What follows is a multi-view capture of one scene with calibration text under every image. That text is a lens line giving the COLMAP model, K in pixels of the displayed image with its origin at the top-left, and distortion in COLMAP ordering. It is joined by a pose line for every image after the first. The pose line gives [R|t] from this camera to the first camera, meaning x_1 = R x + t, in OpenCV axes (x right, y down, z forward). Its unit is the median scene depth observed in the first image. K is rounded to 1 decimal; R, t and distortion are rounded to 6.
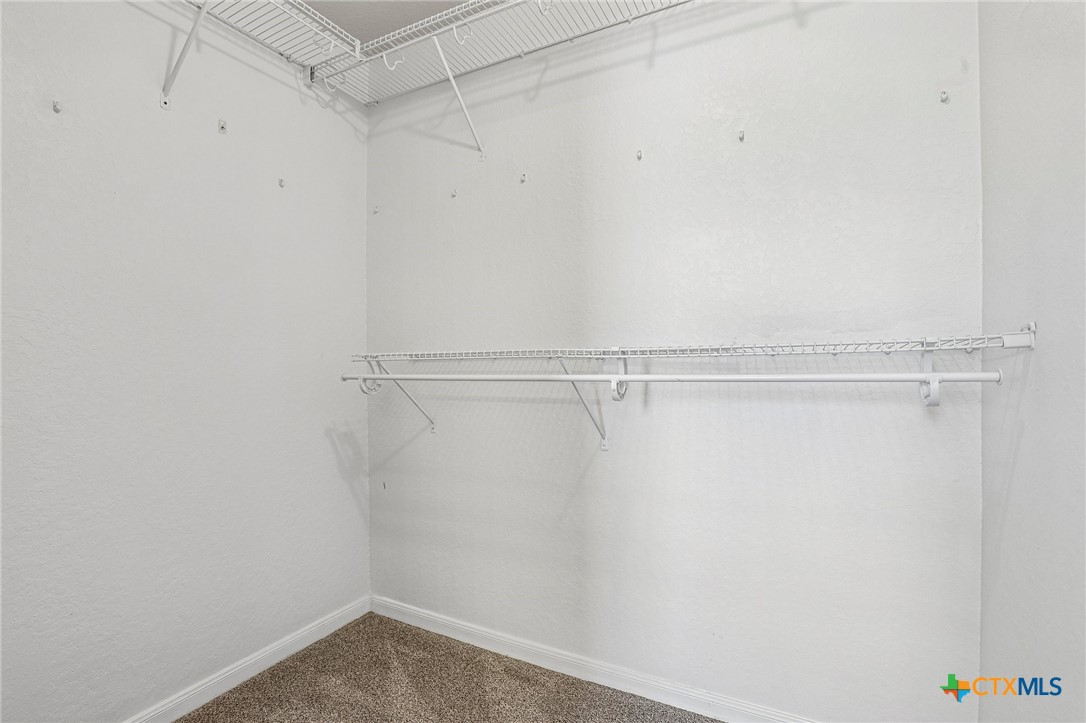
lens RADIAL K [[498.6, 0, 541.2], [0, 498.6, 360.7], [0, 0, 1]] dist [-0.030136, 0.004812]
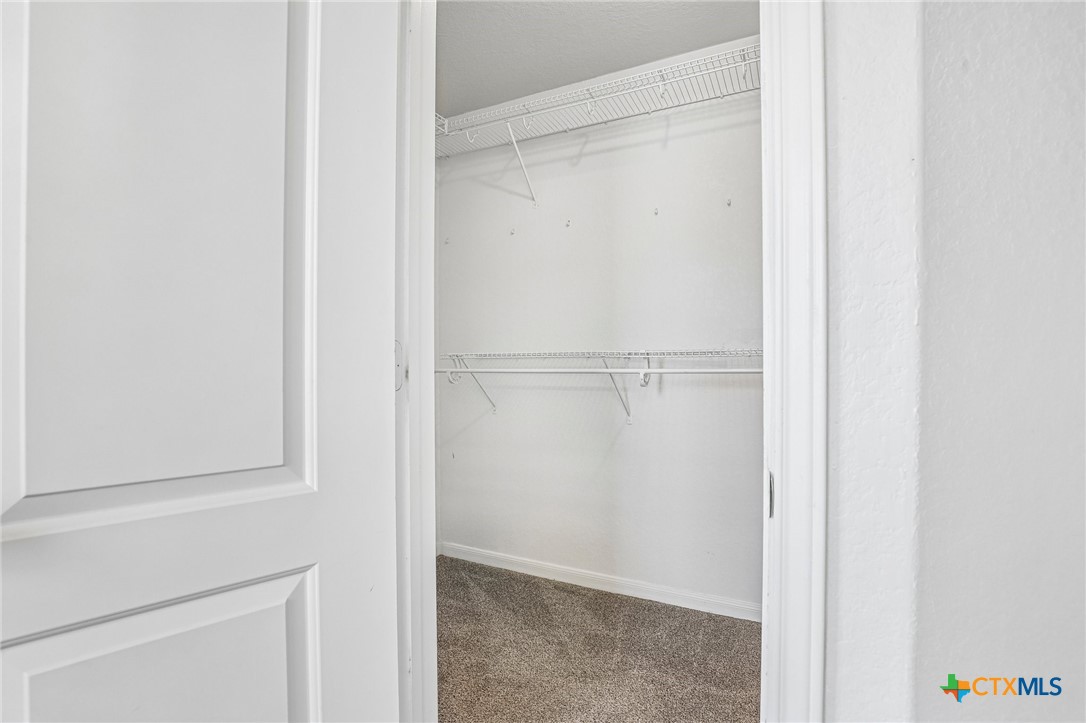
lens RADIAL K [[498.6, 0, 542.6], [0, 498.6, 361.1], [0, 0, 1]] dist [-0.030136, 0.004812]
pose [[0.999855, 0.002564, 0.016840, -0.134467], [-0.002647, 0.999984, 0.004941, -0.000851], [-0.016827, -0.004985, 0.999846, -0.366354]]
